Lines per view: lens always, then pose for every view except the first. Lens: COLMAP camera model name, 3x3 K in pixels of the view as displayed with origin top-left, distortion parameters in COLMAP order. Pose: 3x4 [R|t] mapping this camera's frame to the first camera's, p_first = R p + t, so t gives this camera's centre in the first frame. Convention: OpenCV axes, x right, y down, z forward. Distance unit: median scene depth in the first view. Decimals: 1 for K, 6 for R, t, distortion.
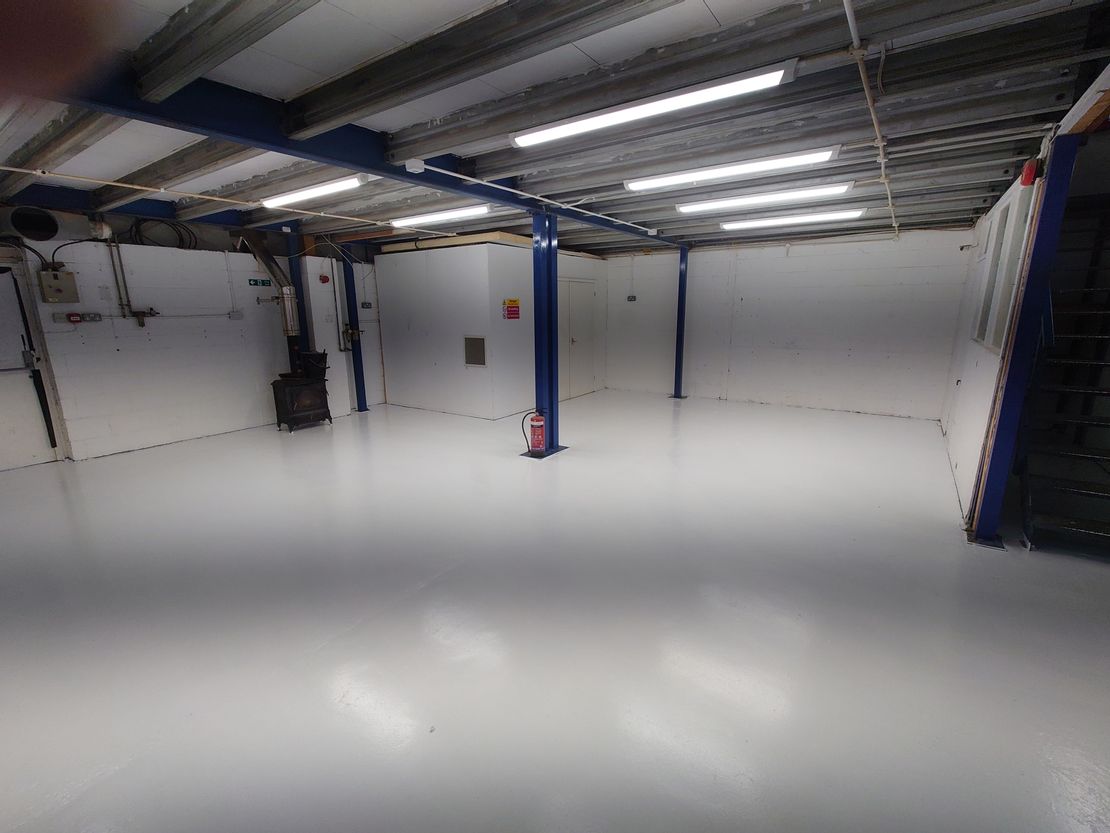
lens RADIAL K [[500.0, 0, 555.5], [0, 500.0, 421.4], [0, 0, 1]] dist [-0.000682, -0.000356]
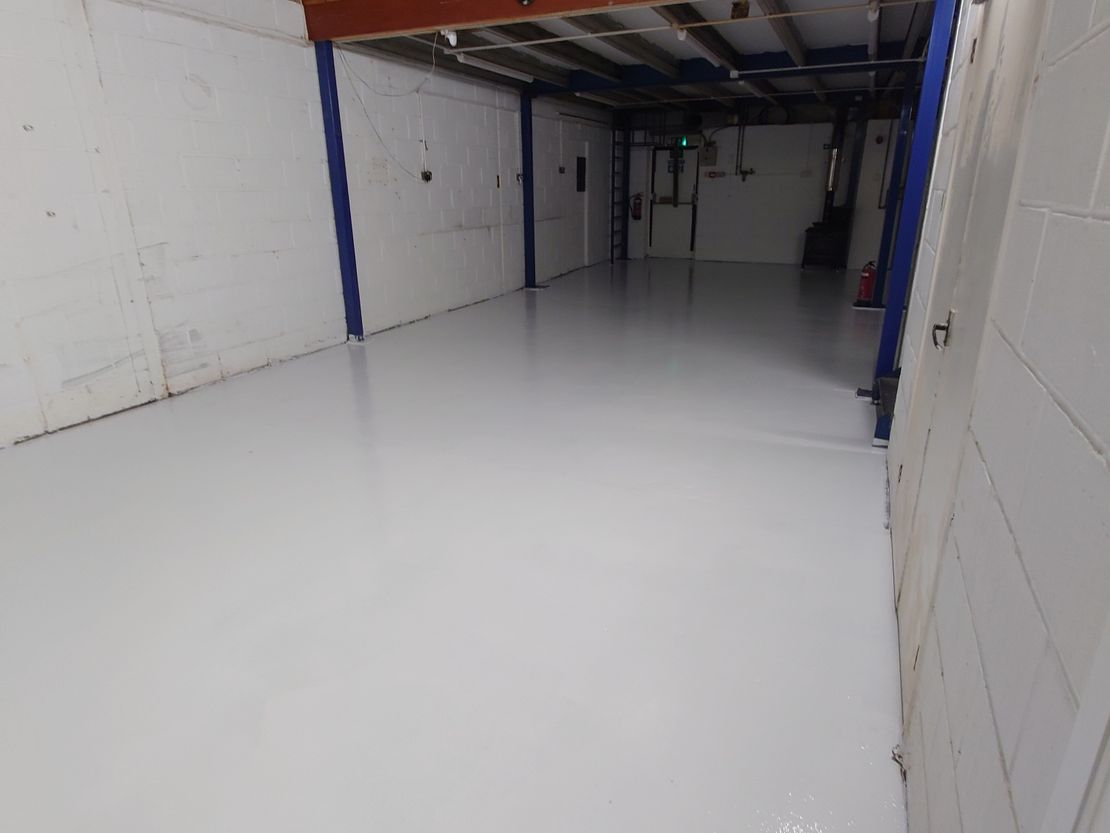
lens RADIAL K [[660.7, 0, 555.0], [0, 660.7, 414.9], [0, 0, 1]] dist [0.004259, 0.000616]
pose [[0.180223, 0.331776, -0.925983, 1.262581], [-0.216519, 0.931688, 0.291679, 0.014882], [0.959500, 0.147925, 0.239747, 0.059889]]
